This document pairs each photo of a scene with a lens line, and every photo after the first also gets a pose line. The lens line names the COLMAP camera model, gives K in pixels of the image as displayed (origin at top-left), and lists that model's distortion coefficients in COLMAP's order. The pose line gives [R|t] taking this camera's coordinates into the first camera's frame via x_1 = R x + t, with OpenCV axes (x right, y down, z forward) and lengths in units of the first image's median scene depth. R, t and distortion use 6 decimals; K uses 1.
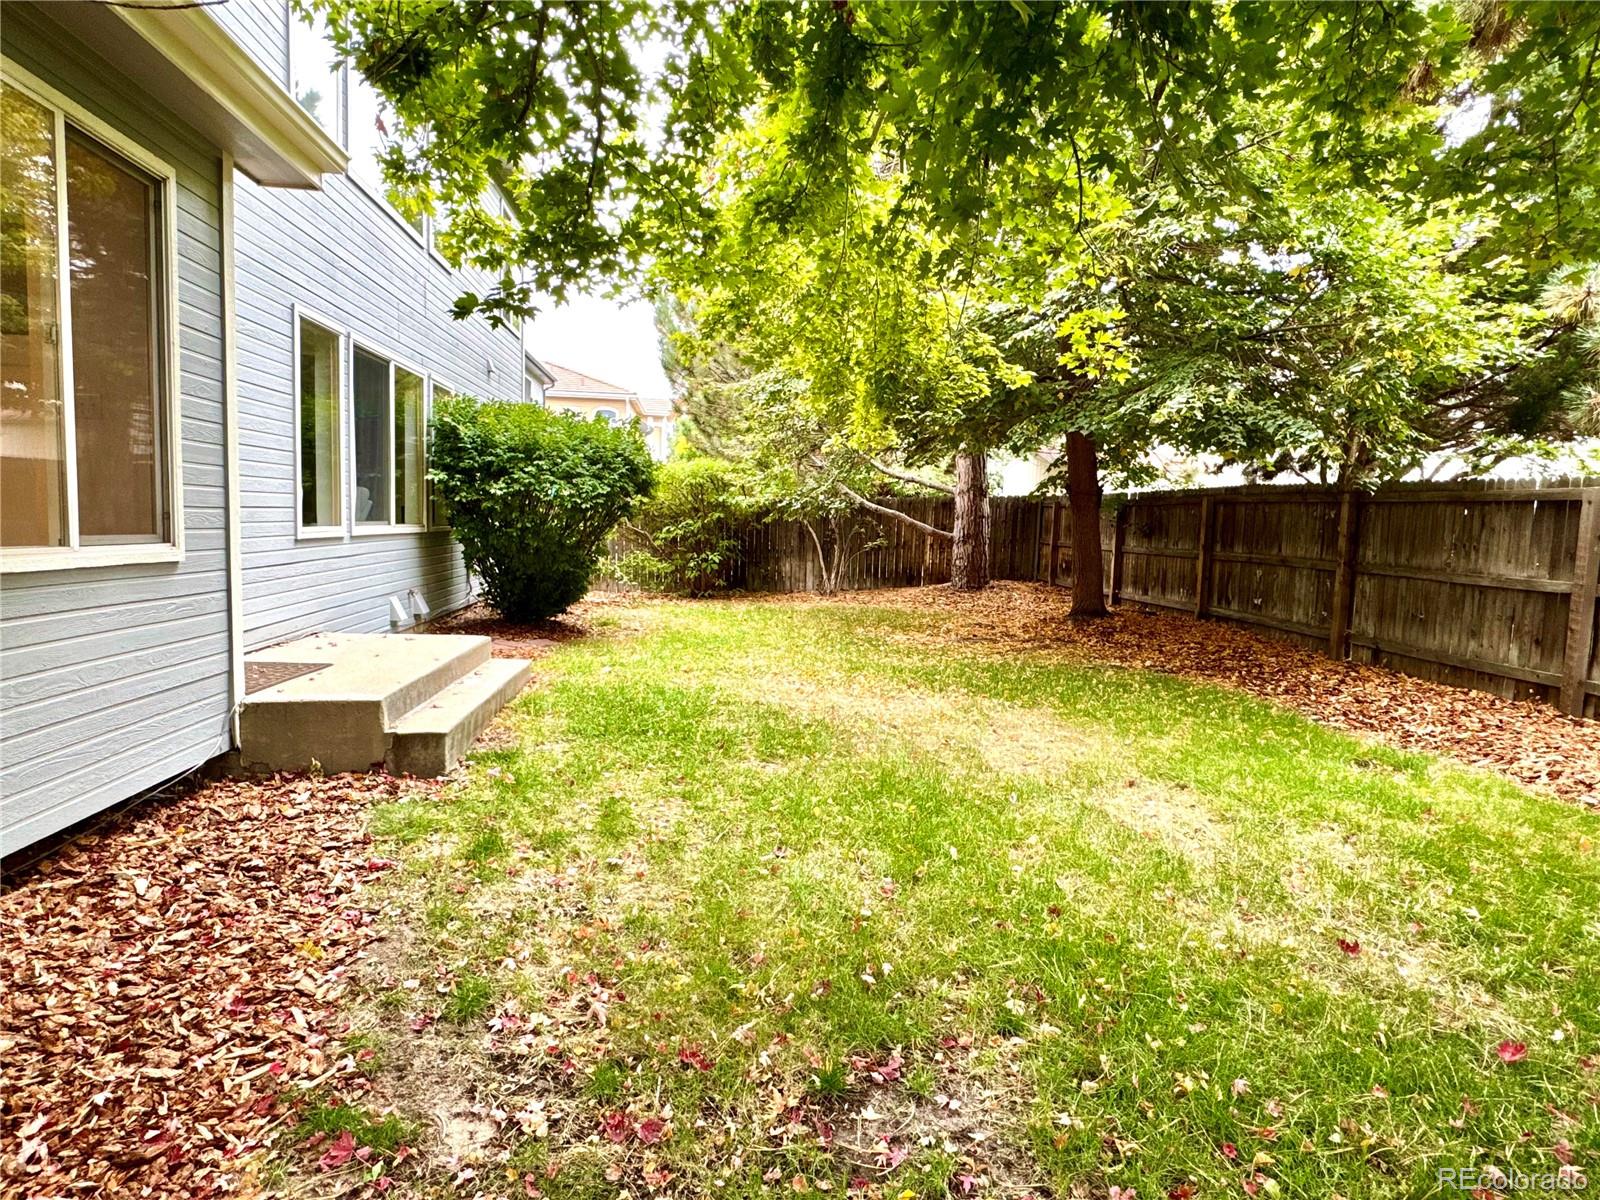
lens RADIAL K [[889.0, 0, 793.6], [0, 889.0, 601.3], [0, 0, 1]] dist [-0.003282, -0.000743]
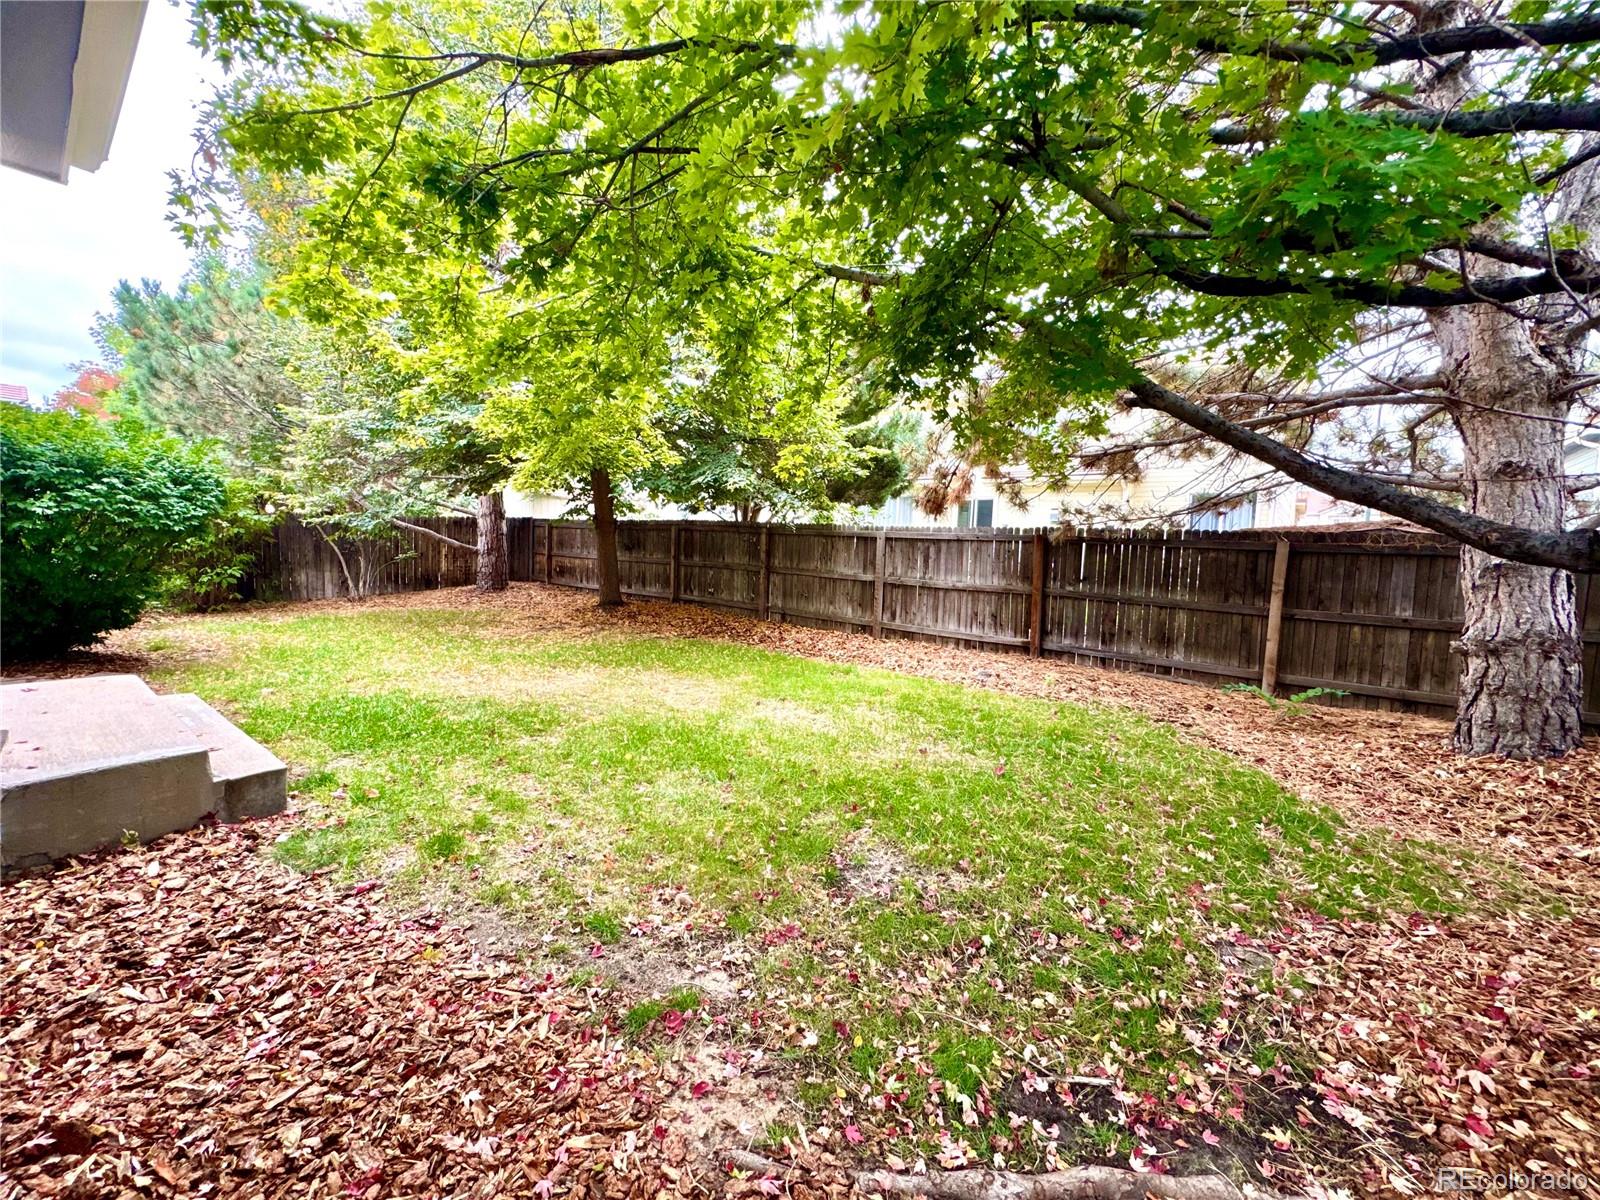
lens RADIAL K [[655.7, 0, 799.9], [0, 655.7, 596.5], [0, 0, 1]] dist [-0.008494, 0.000174]
pose [[0.698268, -0.058251, 0.713462, -0.272065], [0.047230, 0.998261, 0.035279, -0.026482], [-0.714276, 0.009063, 0.699805, 0.023621]]
